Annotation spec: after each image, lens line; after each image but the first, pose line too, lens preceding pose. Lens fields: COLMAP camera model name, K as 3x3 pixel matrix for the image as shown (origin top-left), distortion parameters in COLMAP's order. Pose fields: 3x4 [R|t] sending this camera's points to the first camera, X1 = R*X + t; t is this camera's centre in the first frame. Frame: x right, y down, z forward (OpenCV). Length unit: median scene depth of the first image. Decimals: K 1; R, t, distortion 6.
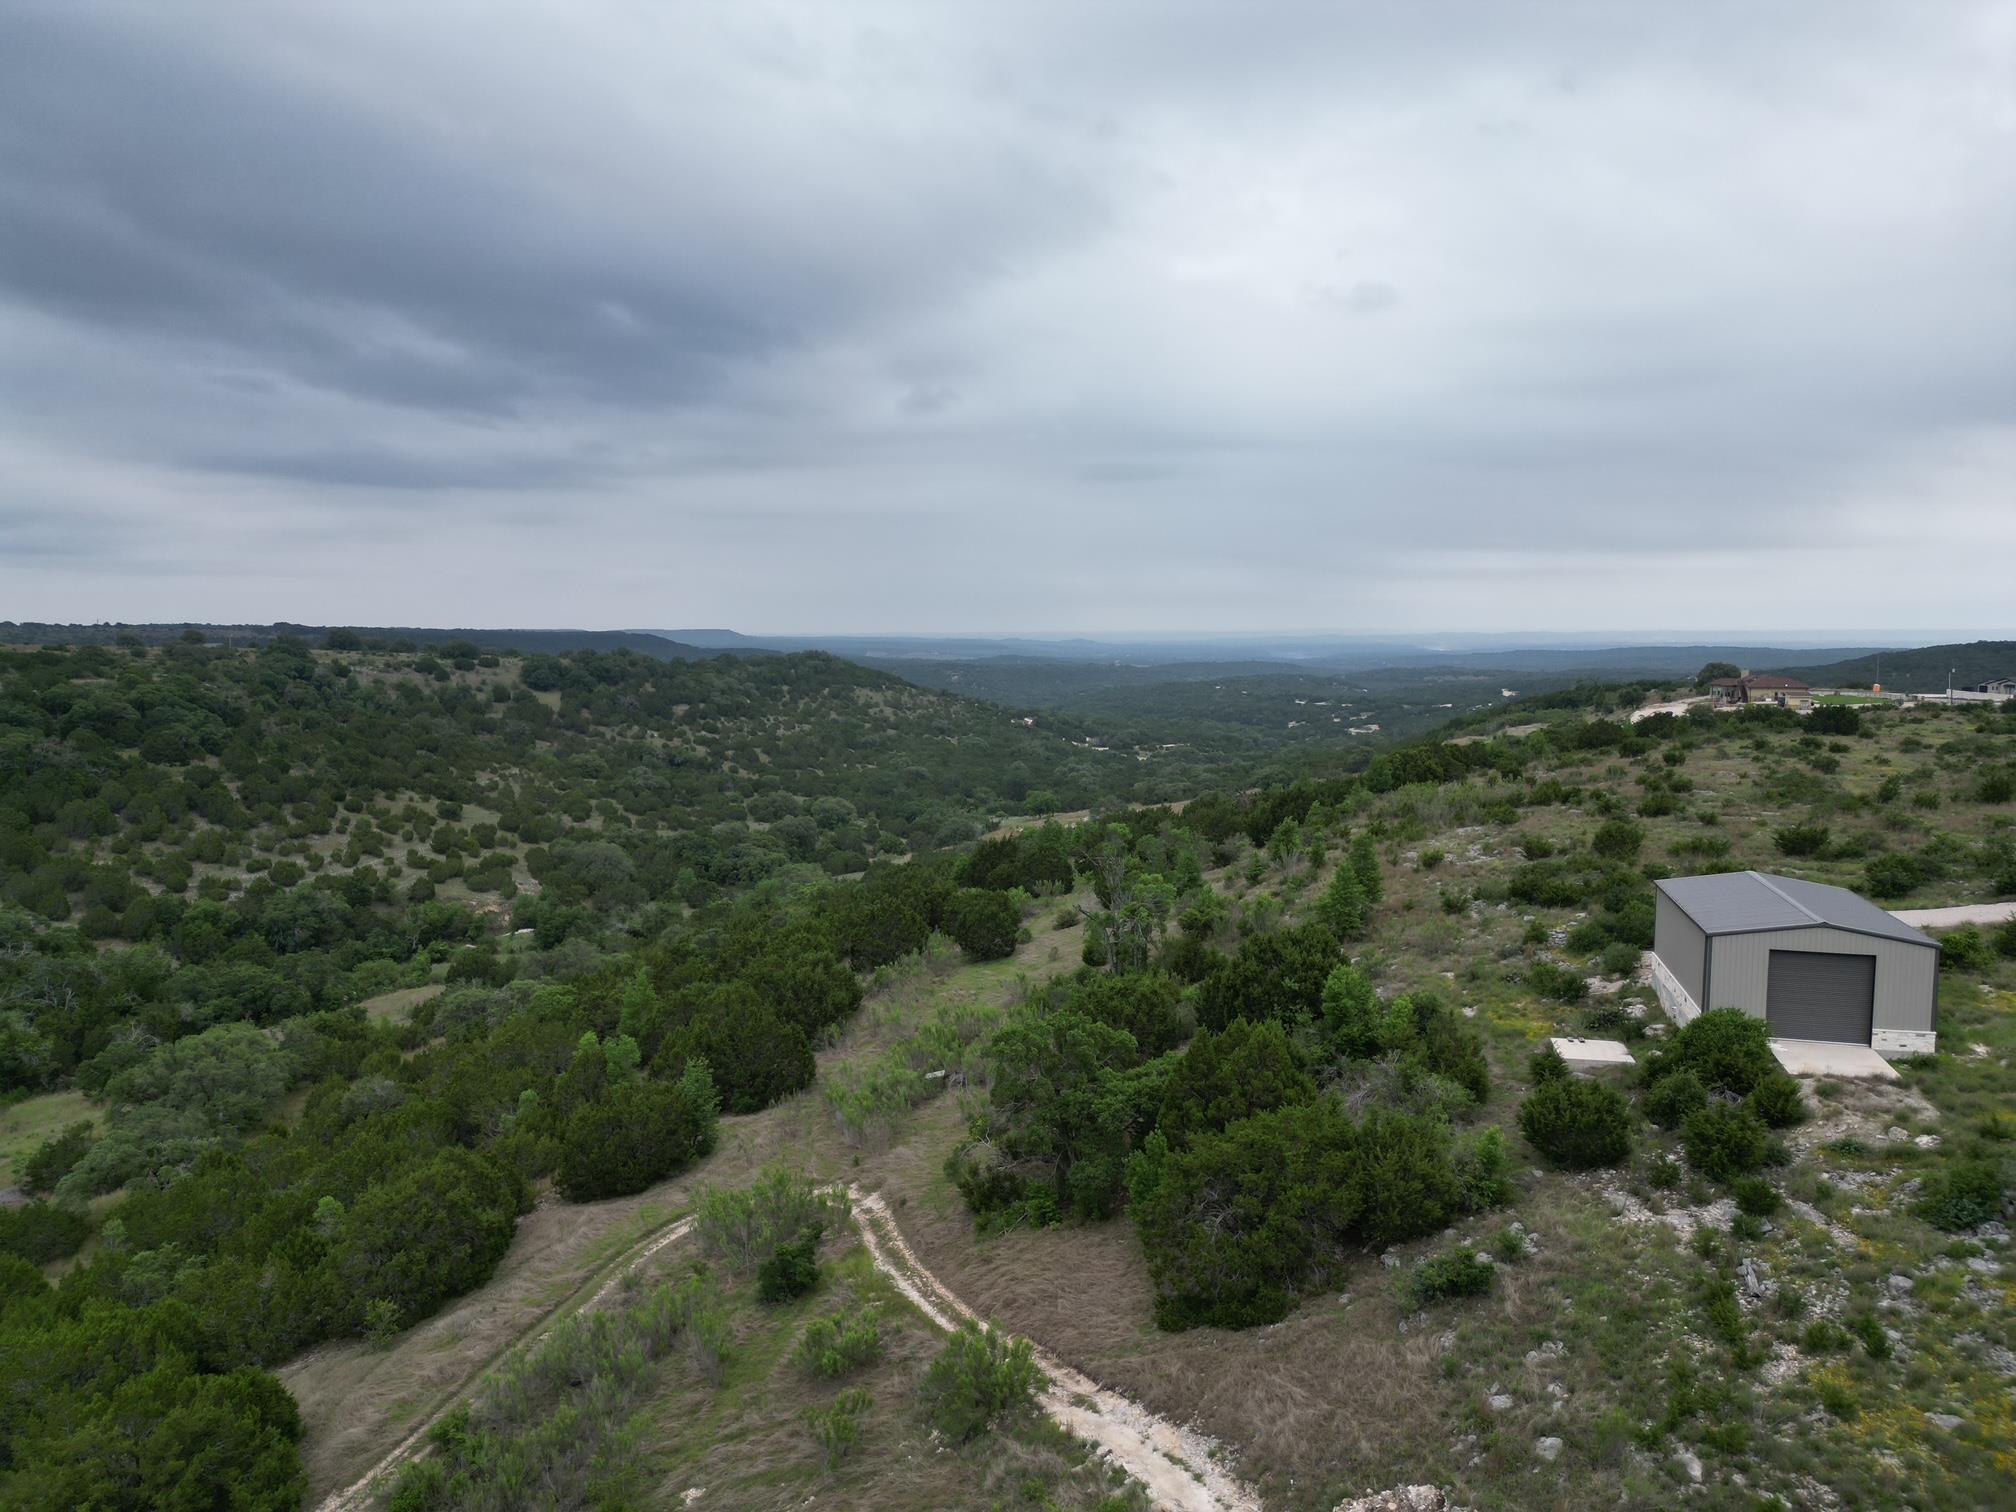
lens RADIAL K [[1413.1, 0, 1007.6], [0, 1413.1, 764.9], [0, 0, 1]] dist [0.063931, -0.054018]
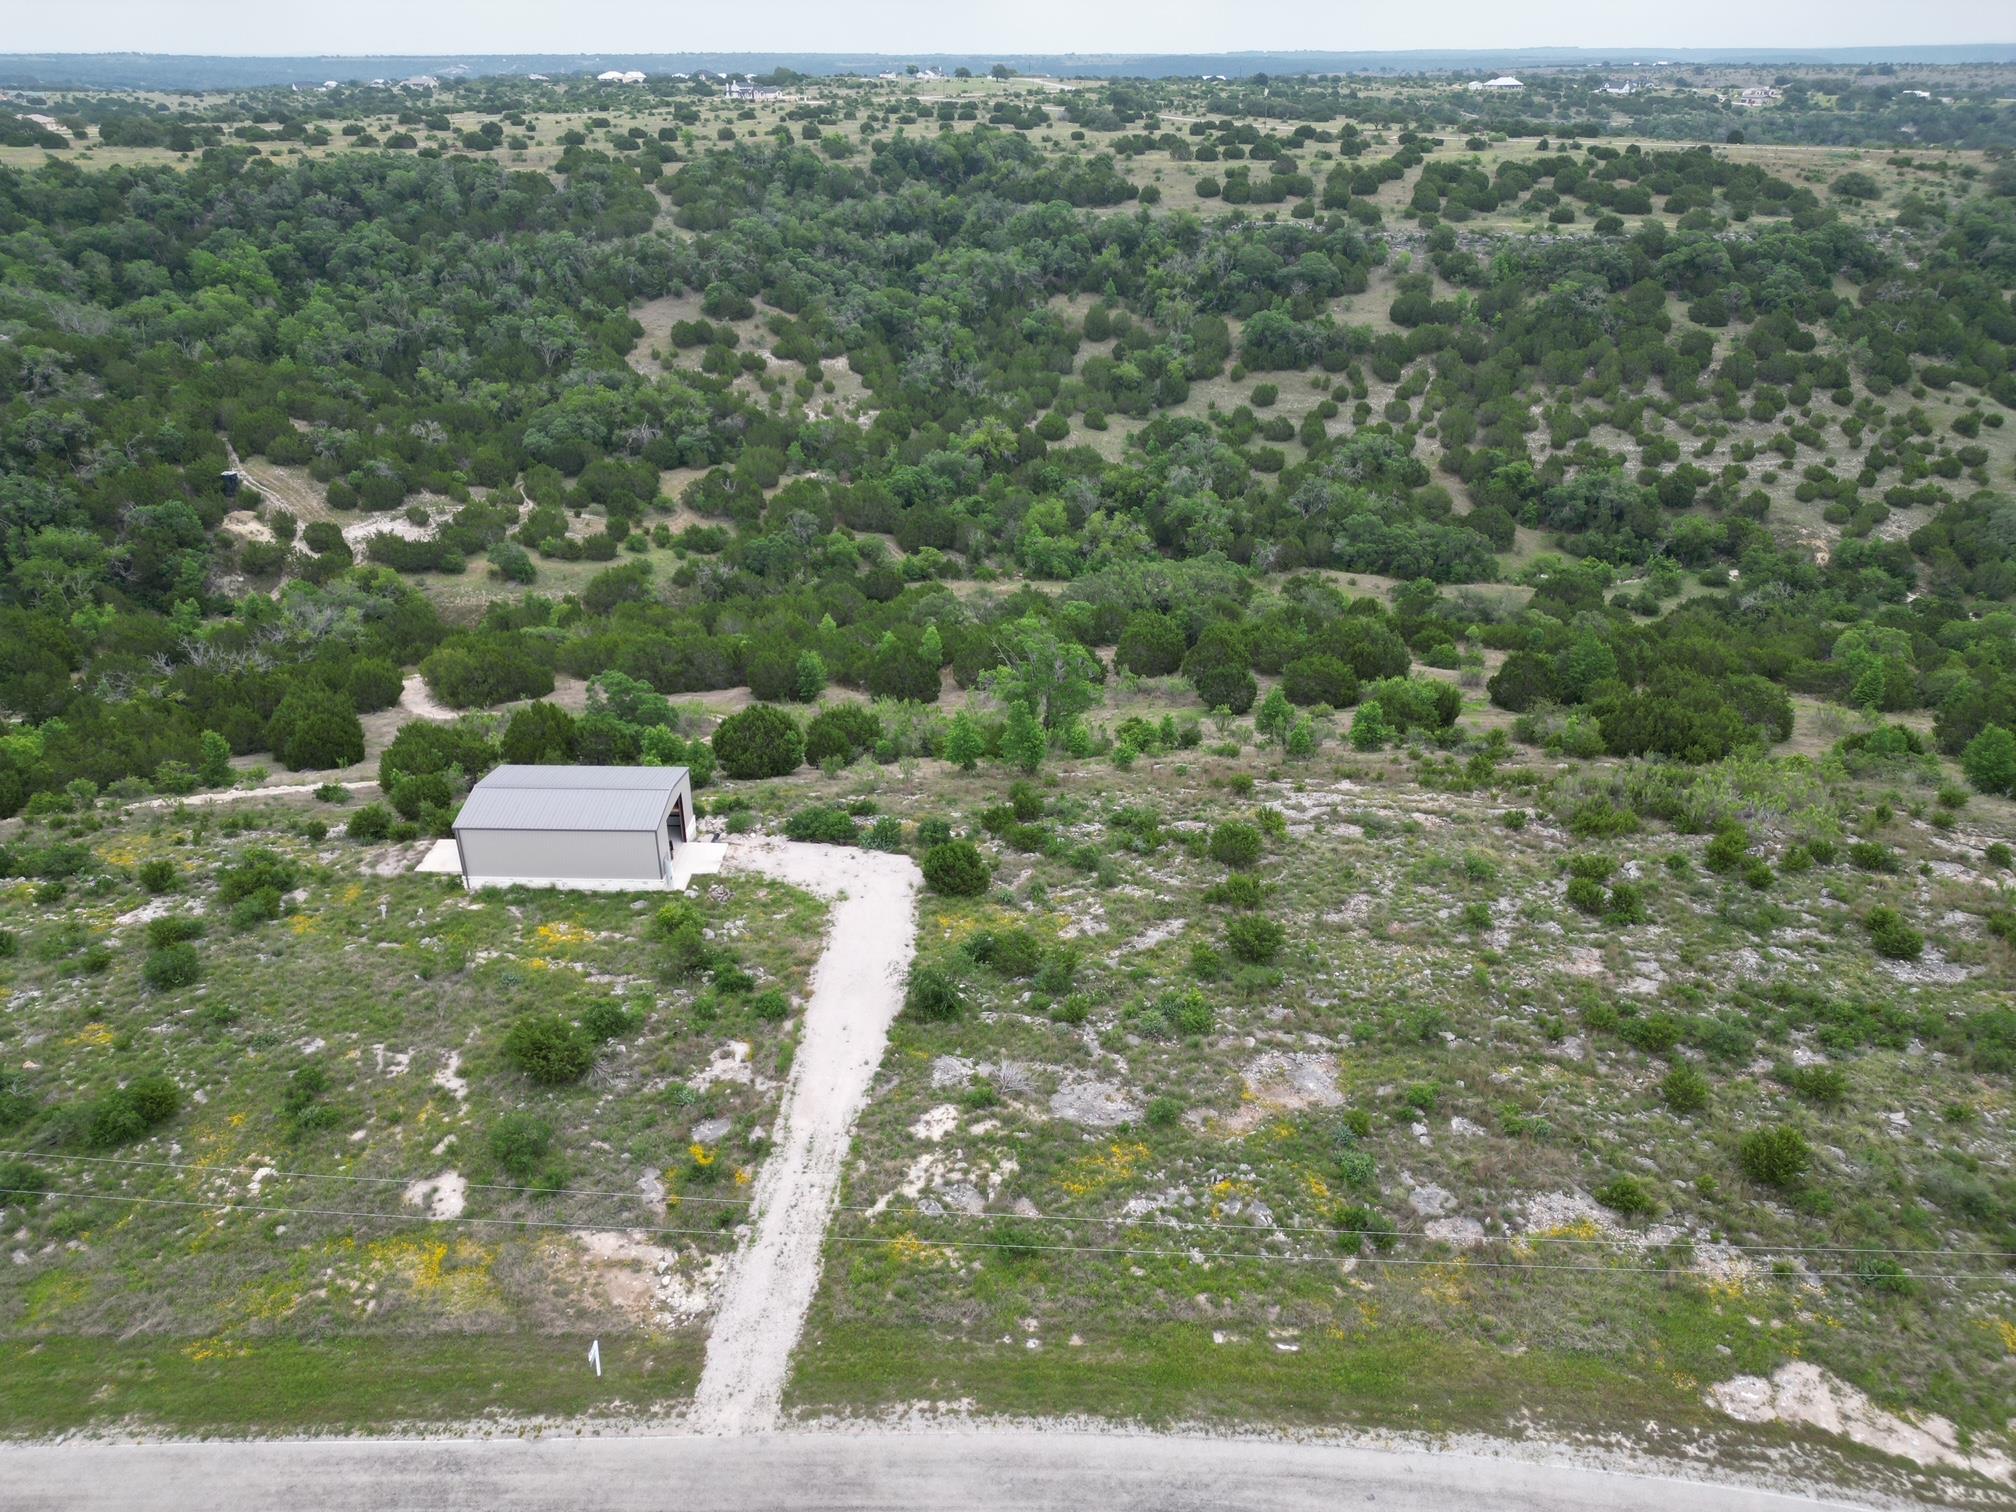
lens RADIAL K [[1413.1, 0, 1000.8], [0, 1413.1, 756.8], [0, 0, 1]] dist [0.063931, -0.054018]
pose [[0.224863, 0.435907, -0.871448, 0.369323], [-0.092757, 0.899867, 0.426188, -0.114681], [0.969965, -0.015001, 0.242780, 0.213774]]
